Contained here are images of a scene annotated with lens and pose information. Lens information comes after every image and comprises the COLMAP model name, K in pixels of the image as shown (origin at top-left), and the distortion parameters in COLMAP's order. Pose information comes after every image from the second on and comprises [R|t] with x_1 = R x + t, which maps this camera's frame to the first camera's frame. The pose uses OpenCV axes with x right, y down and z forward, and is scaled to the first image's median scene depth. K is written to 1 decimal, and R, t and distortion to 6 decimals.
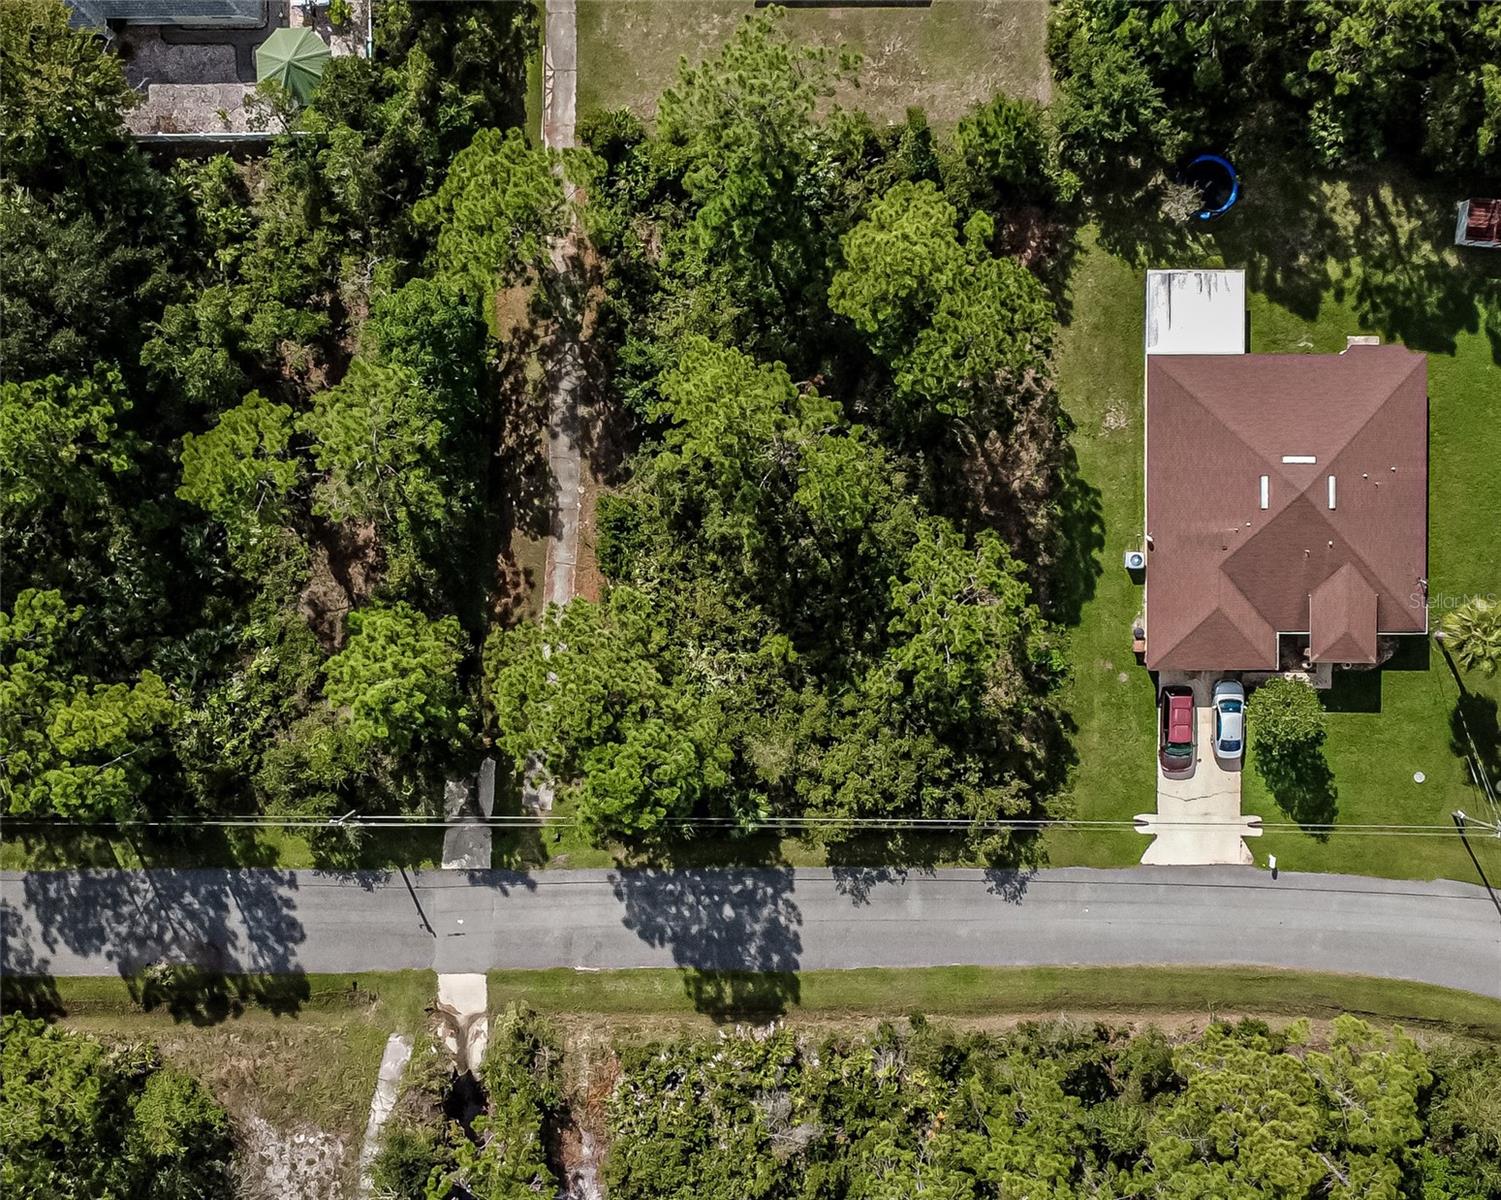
lens RADIAL K [[1959.4, 0, 712.2], [0, 1959.4, 579.9], [0, 0, 1]] dist [-0.006183, 0.000000]
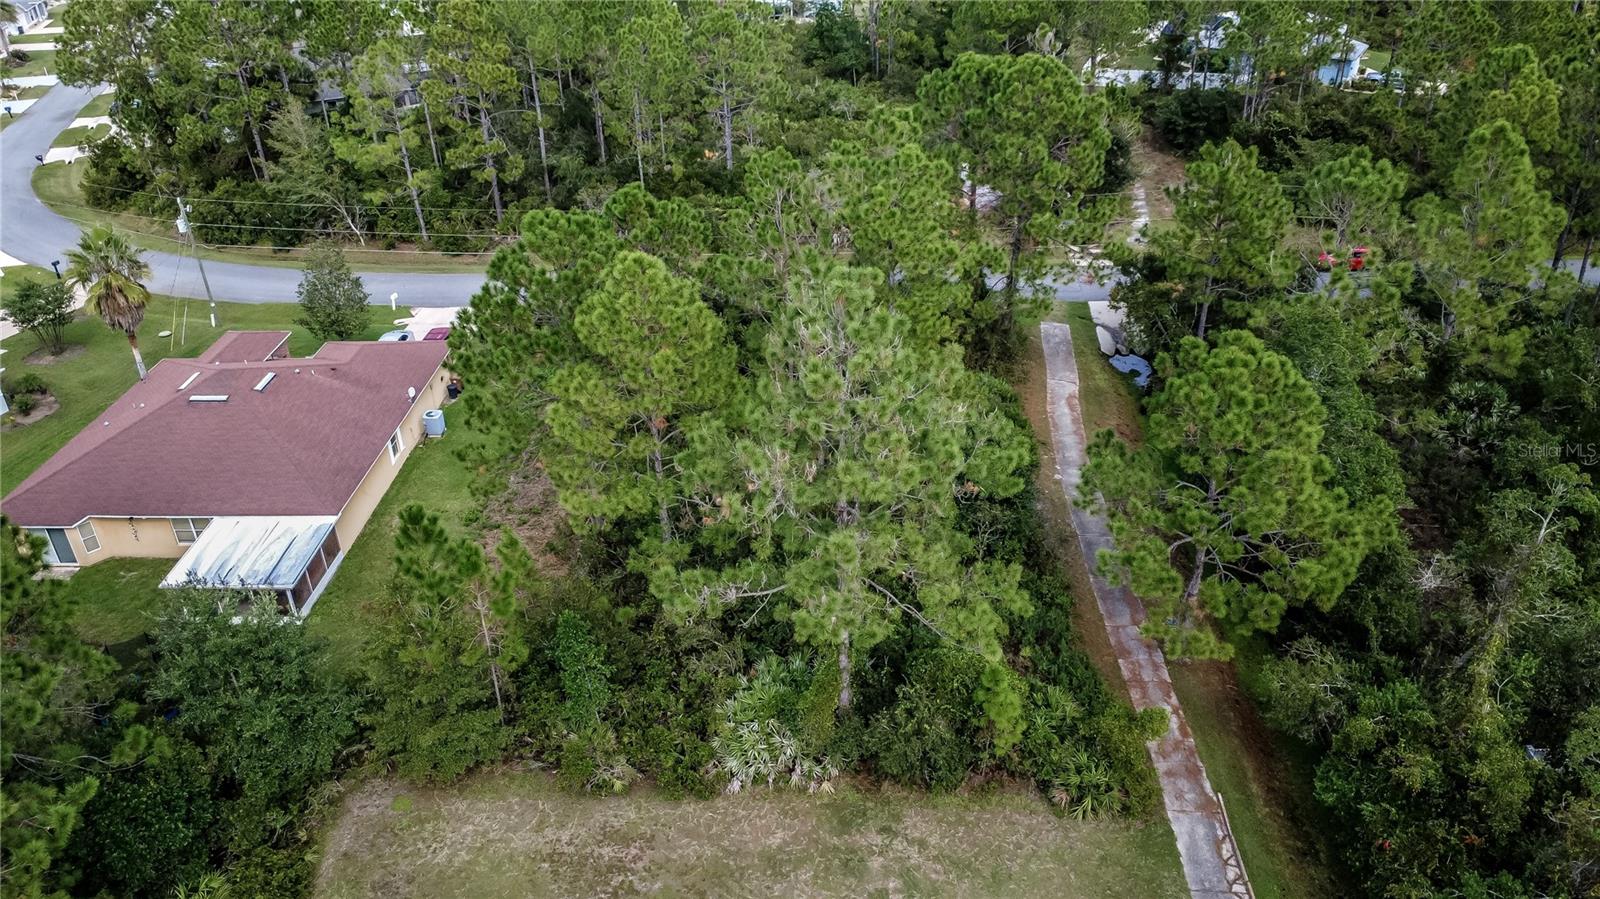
lens RADIAL K [[1173.7, 0, 799.4], [0, 1173.7, 442.6], [0, 0, 1]] dist [-0.005253, 0.005896]
pose [[-0.998680, 0.014563, 0.049265, 0.018810], [0.034582, -0.518576, 0.854332, -0.474794], [0.037990, 0.854908, 0.517387, 0.730708]]
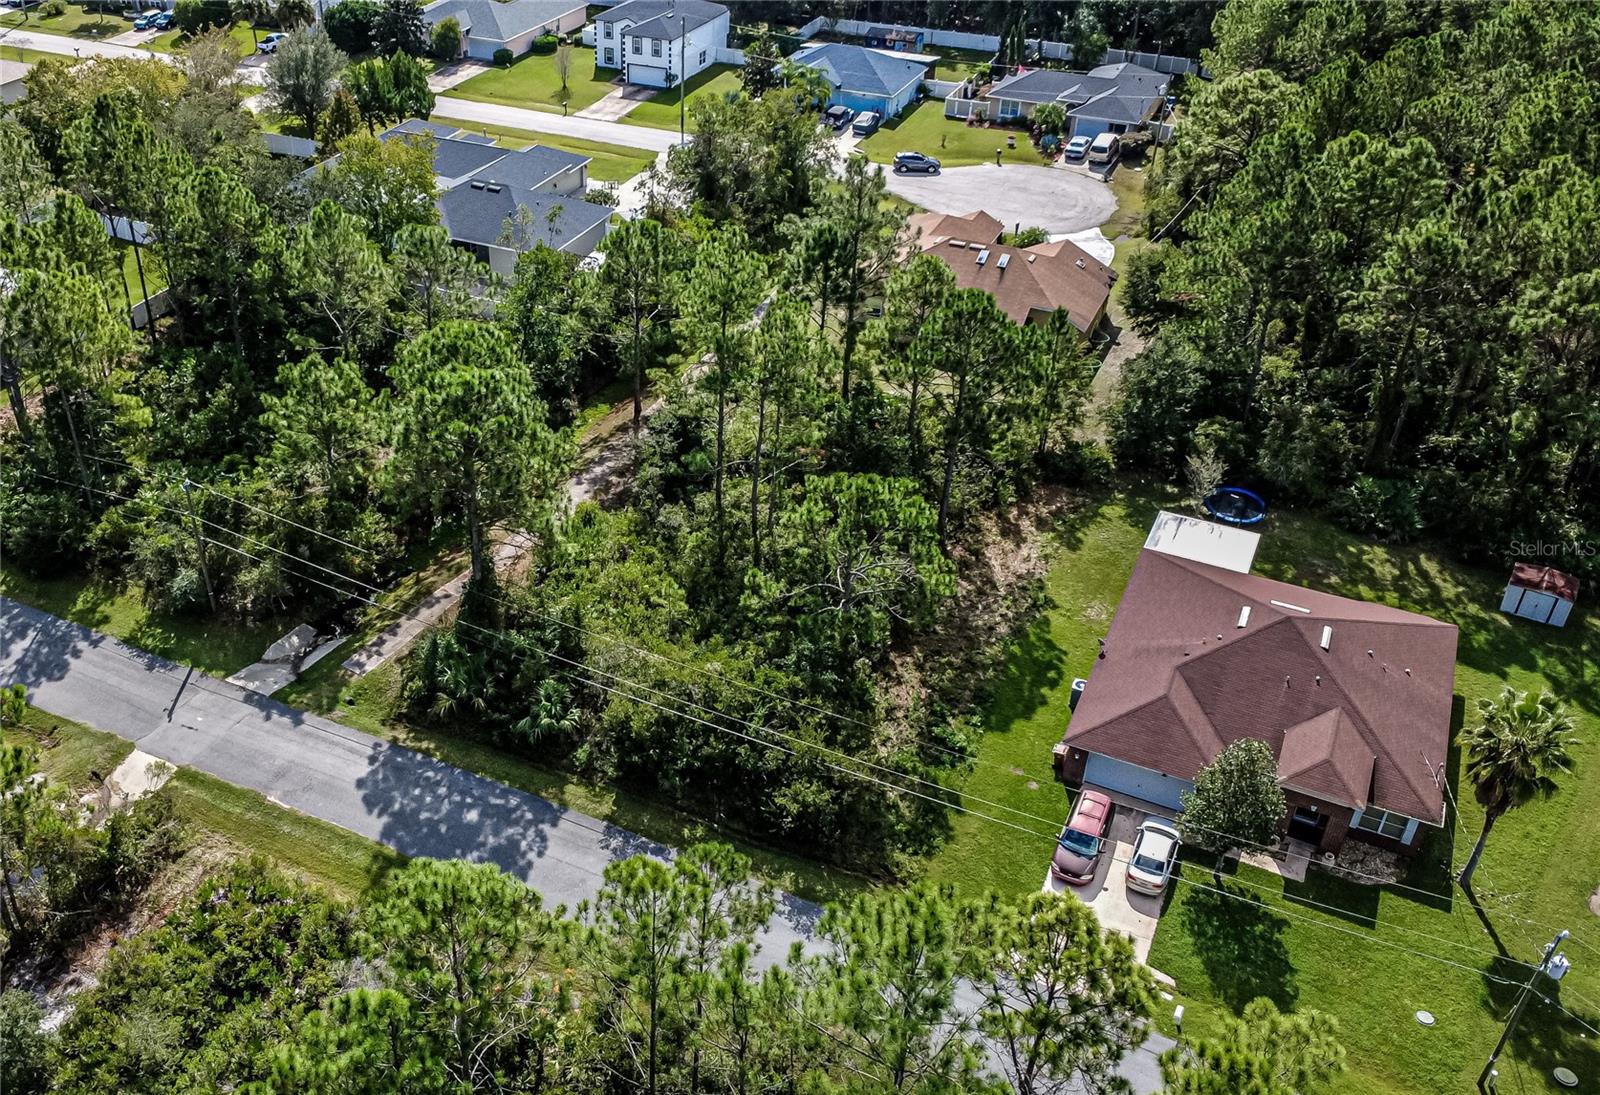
lens RADIAL K [[1444.6, 0, 629.1], [0, 1444.6, 516.9], [0, 0, 1]] dist [-0.004031, 0.021886]
pose [[0.880631, 0.260080, -0.396039, 0.272192], [-0.473688, 0.464903, -0.747987, 0.530254], [-0.010417, 0.846300, 0.532605, 0.591456]]
